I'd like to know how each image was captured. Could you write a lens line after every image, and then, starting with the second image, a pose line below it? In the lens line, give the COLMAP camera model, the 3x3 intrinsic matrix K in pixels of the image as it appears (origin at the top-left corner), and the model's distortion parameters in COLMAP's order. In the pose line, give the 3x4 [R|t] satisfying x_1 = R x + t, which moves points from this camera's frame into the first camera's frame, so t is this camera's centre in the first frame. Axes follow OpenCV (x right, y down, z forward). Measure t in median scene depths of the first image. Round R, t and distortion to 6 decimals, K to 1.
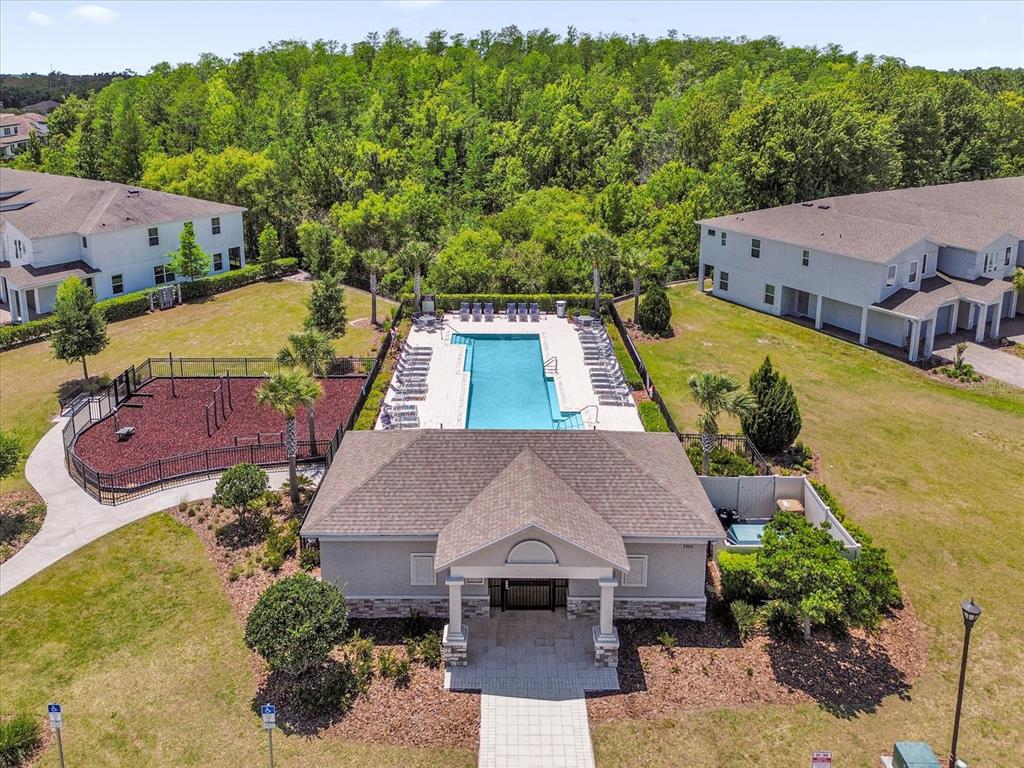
lens RADIAL K [[726.5, 0, 503.9], [0, 726.5, 358.0], [0, 0, 1]] dist [0.044073, -0.042350]
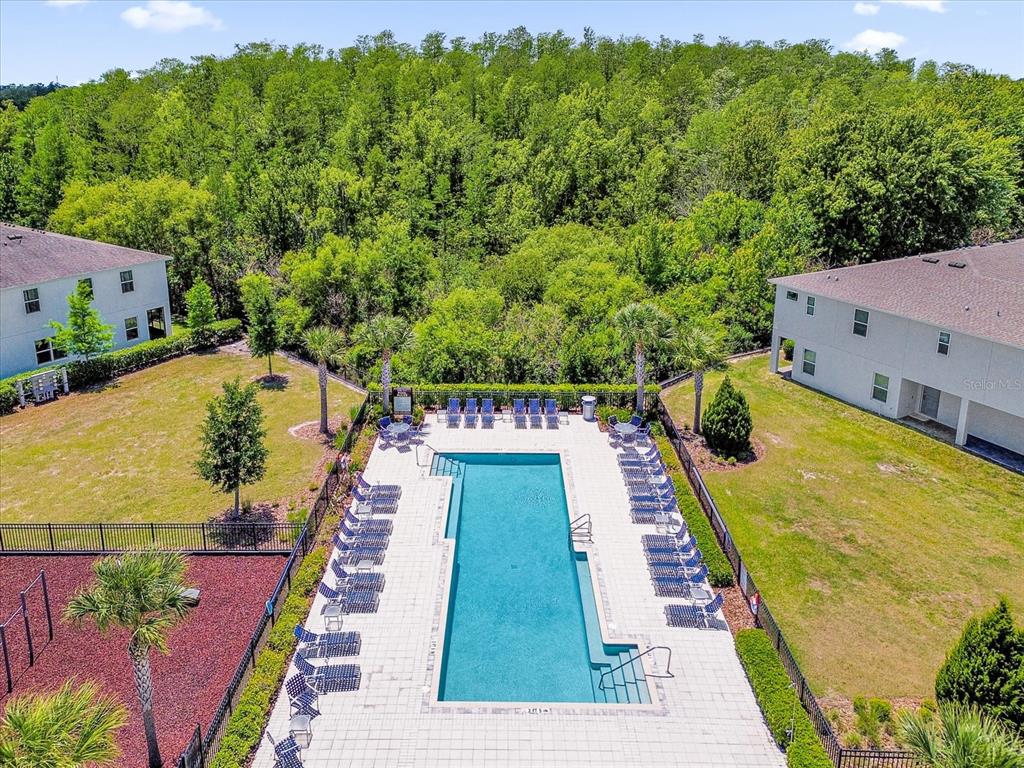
lens RADIAL K [[726.5, 0, 507.4], [0, 726.5, 383.1], [0, 0, 1]] dist [0.044073, -0.042350]
pose [[0.999989, 0.002501, -0.003851, 0.000966], [-0.002442, 0.999883, 0.015115, -0.086160], [0.003888, -0.015105, 0.999878, 0.239470]]
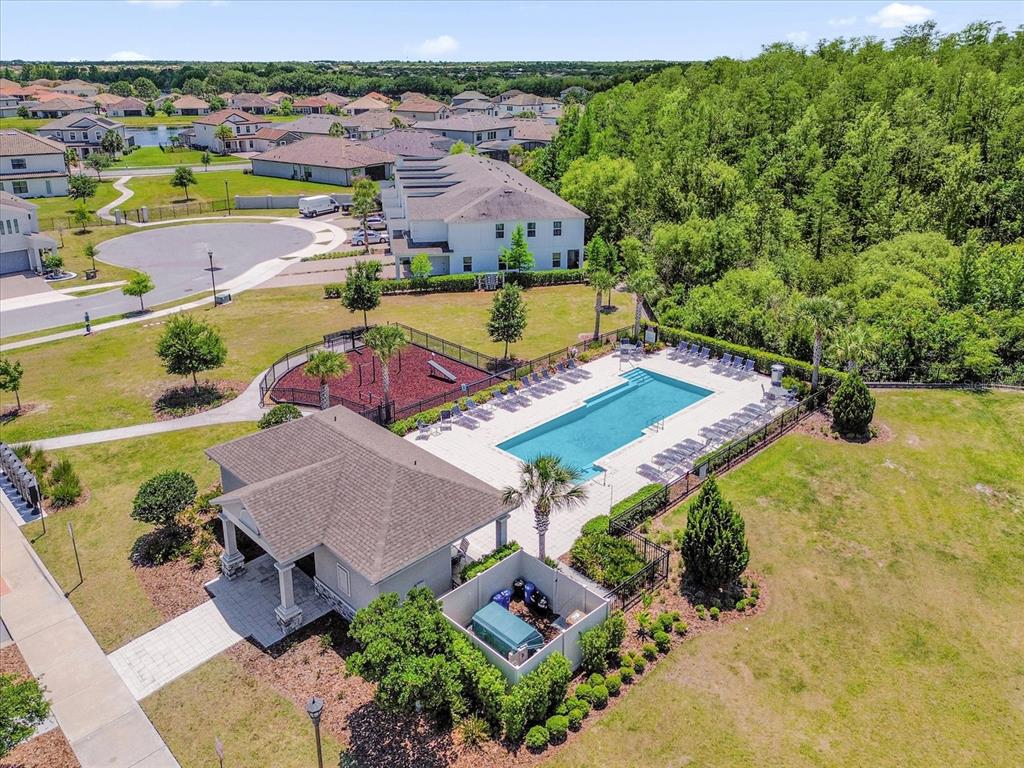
lens RADIAL K [[726.5, 0, 506.2], [0, 726.5, 385.4], [0, 0, 1]] dist [0.044073, -0.042350]
pose [[0.706933, 0.278290, -0.650231, 0.362004], [-0.247702, 0.958531, 0.140936, -0.082812], [0.662487, 0.061431, 0.746550, 0.096041]]
